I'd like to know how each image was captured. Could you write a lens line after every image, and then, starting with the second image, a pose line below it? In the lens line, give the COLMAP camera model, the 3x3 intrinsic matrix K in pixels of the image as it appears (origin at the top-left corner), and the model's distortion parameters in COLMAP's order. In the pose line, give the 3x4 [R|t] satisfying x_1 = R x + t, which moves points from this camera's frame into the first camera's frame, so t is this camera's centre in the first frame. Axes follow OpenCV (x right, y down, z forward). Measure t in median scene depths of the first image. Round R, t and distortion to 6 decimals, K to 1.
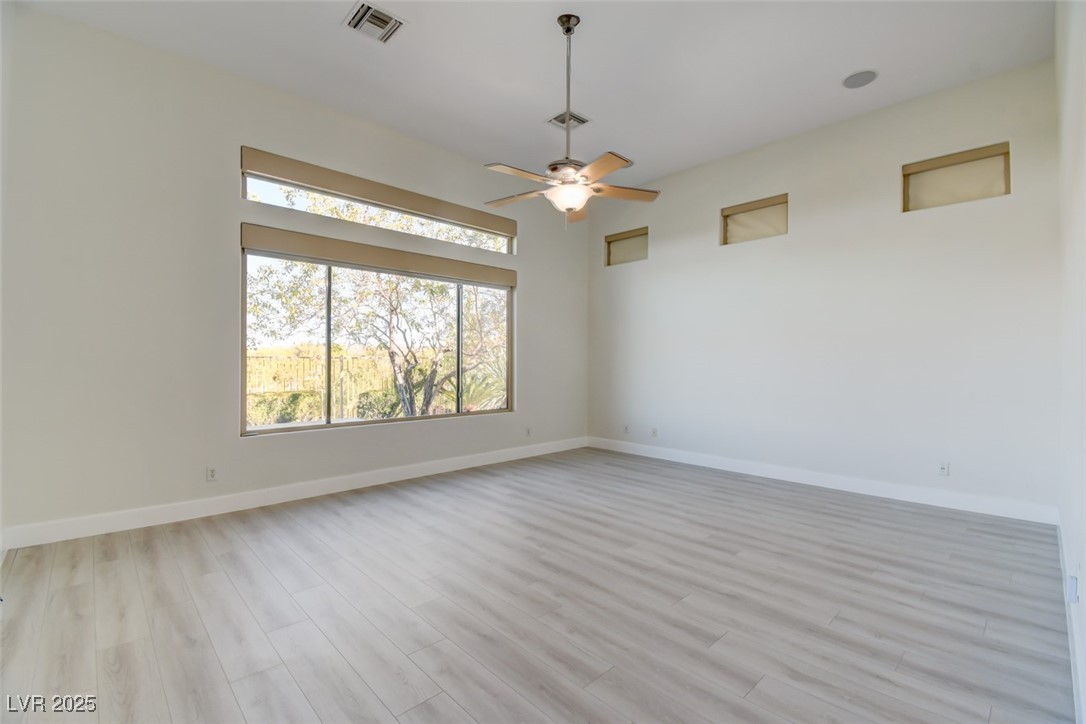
lens RADIAL K [[477.8, 0, 552.4], [0, 477.8, 364.2], [0, 0, 1]] dist [0.014941, -0.020479]
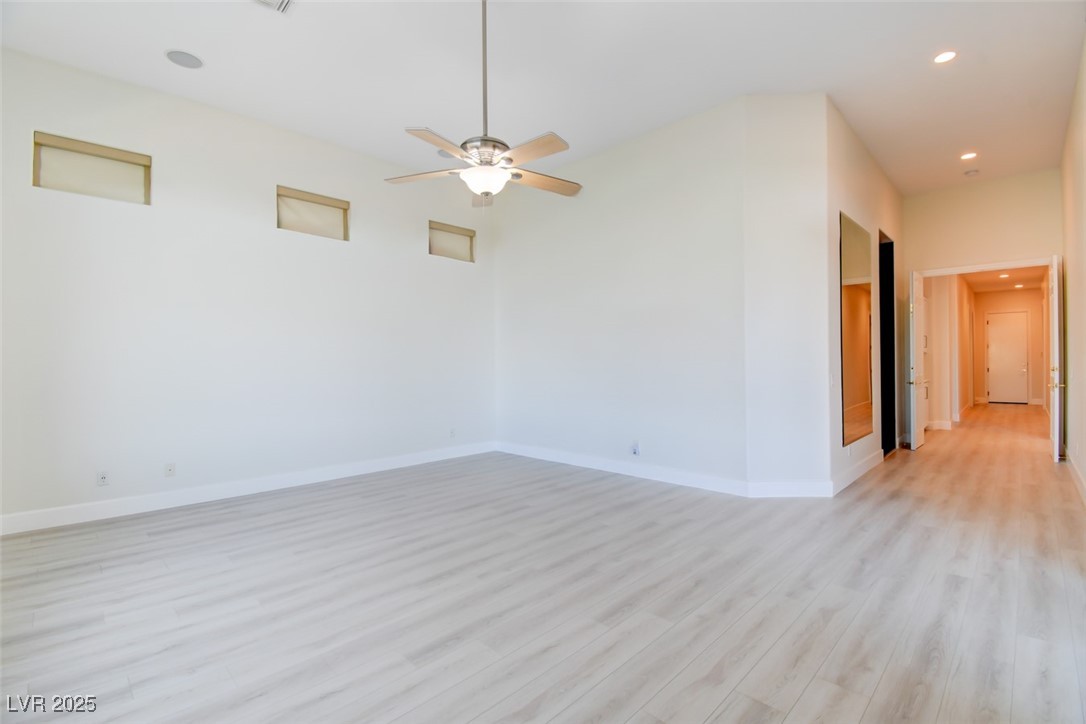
lens RADIAL K [[477.8, 0, 552.4], [0, 477.8, 364.2], [0, 0, 1]] dist [0.014941, -0.020479]
pose [[-0.025257, -0.008435, 0.999645, -0.792656], [0.013170, 0.999875, 0.008769, -0.006515], [-0.999594, 0.013386, -0.025143, 0.814557]]
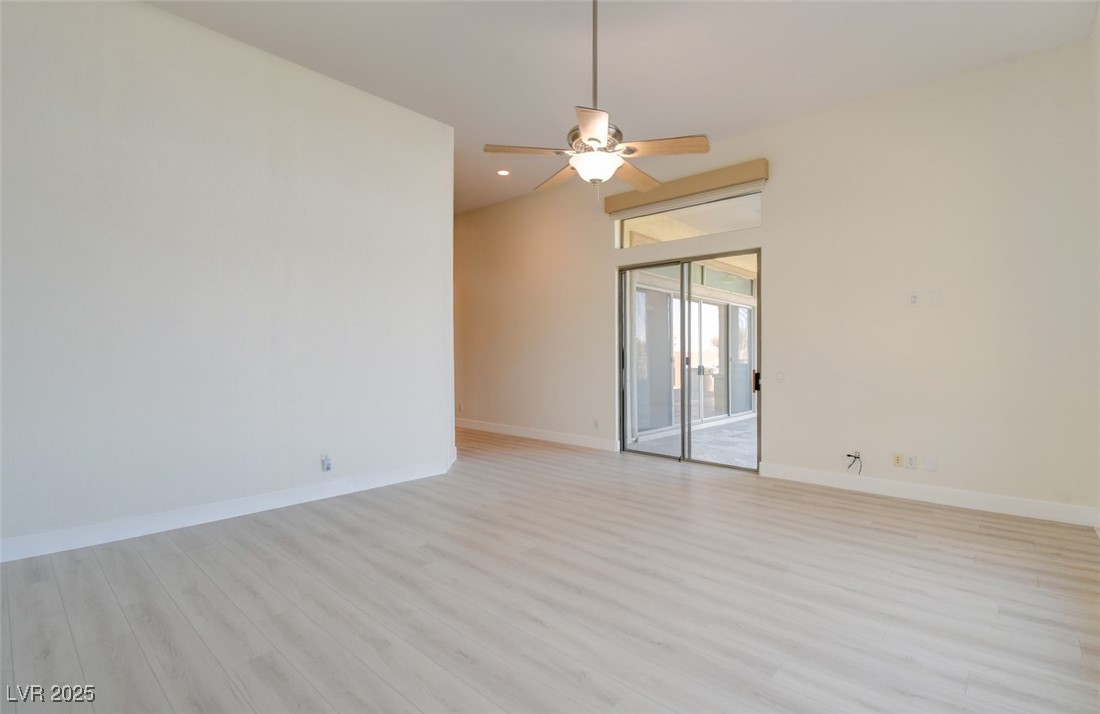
lens RADIAL K [[502.2, 0, 546.0], [0, 502.2, 346.8], [0, 0, 1]] dist [0.027135, -0.035114]
pose [[-0.998903, -0.010492, -0.045629, 0.156841], [-0.009651, 0.999780, -0.018611, 0.004689], [0.045815, -0.018150, -0.998785, 1.731261]]
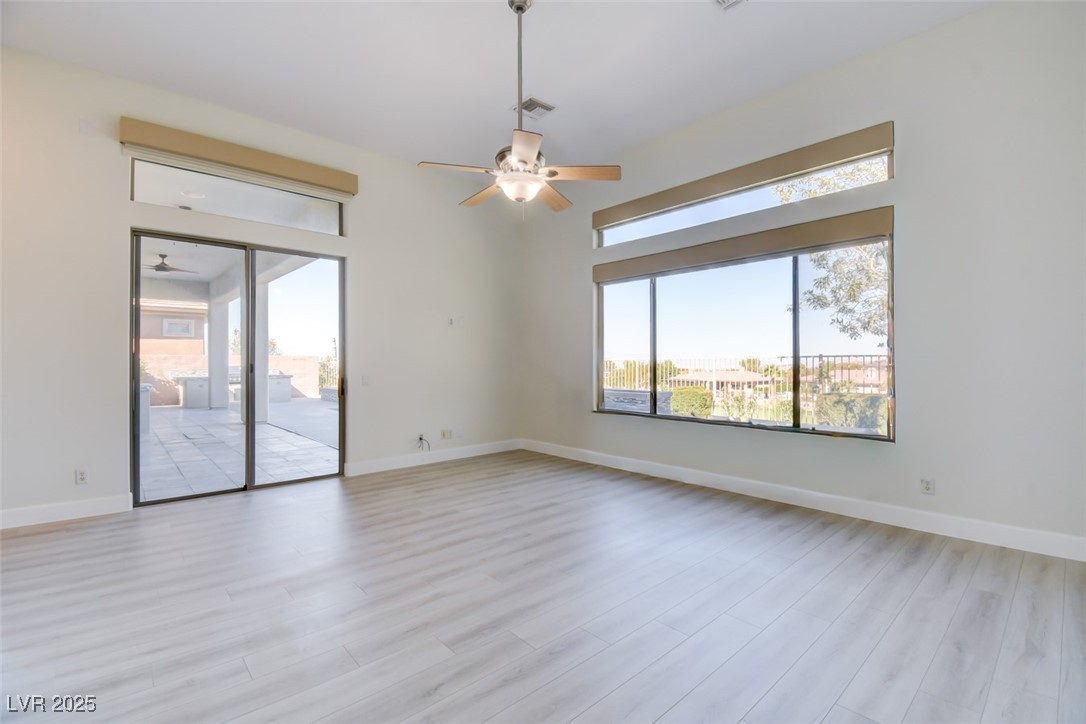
lens RADIAL K [[493.5, 0, 541.9], [0, 493.5, 352.7], [0, 0, 1]] dist [0.039475, -0.029712]
pose [[-0.051677, -0.016054, -0.998535, 0.915111], [0.000304, 0.999870, -0.016091, -0.004893], [0.998664, -0.001135, -0.051665, 0.987709]]
